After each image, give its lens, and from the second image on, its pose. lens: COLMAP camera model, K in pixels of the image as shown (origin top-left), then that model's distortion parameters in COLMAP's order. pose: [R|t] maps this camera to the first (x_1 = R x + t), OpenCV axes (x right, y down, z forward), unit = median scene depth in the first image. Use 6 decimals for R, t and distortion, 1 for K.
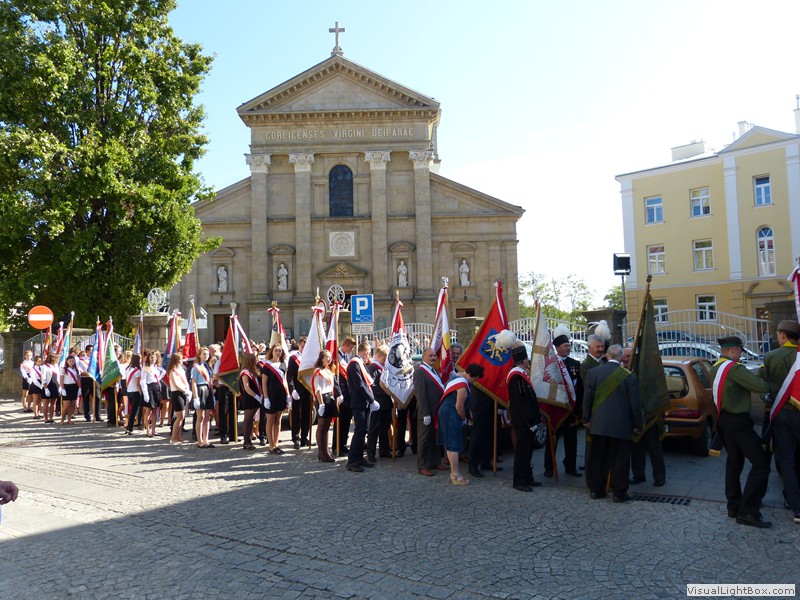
lens RADIAL K [[600.1, 0, 400.0], [0, 600.1, 300.0], [0, 0, 1]] dist [-0.017698, -0.002056]
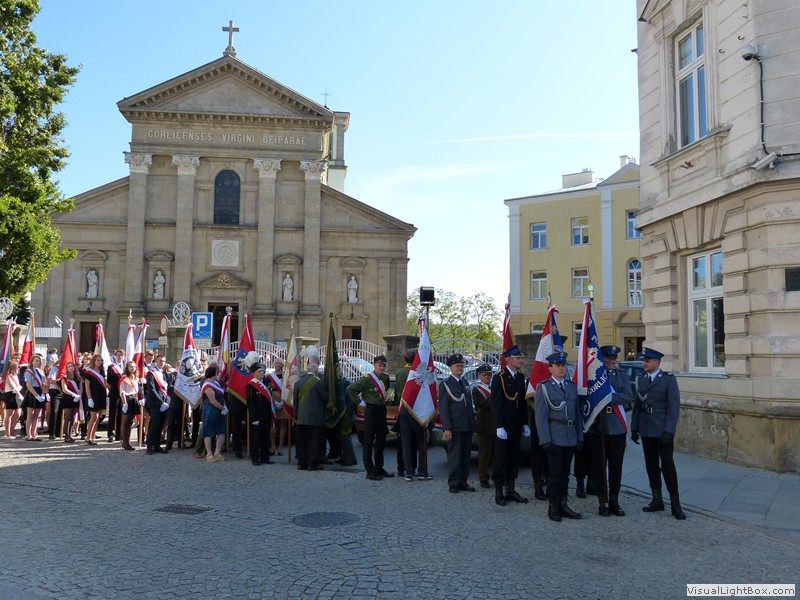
lens RADIAL K [[673.9, 0, 400.0], [0, 673.9, 300.0], [0, 0, 1]] dist [-0.013092, 0.006805]
pose [[0.991604, 0.043465, 0.121790, 0.051405], [-0.041104, 0.998916, -0.021829, -0.007156], [-0.122607, 0.016640, 0.992316, -0.092702]]
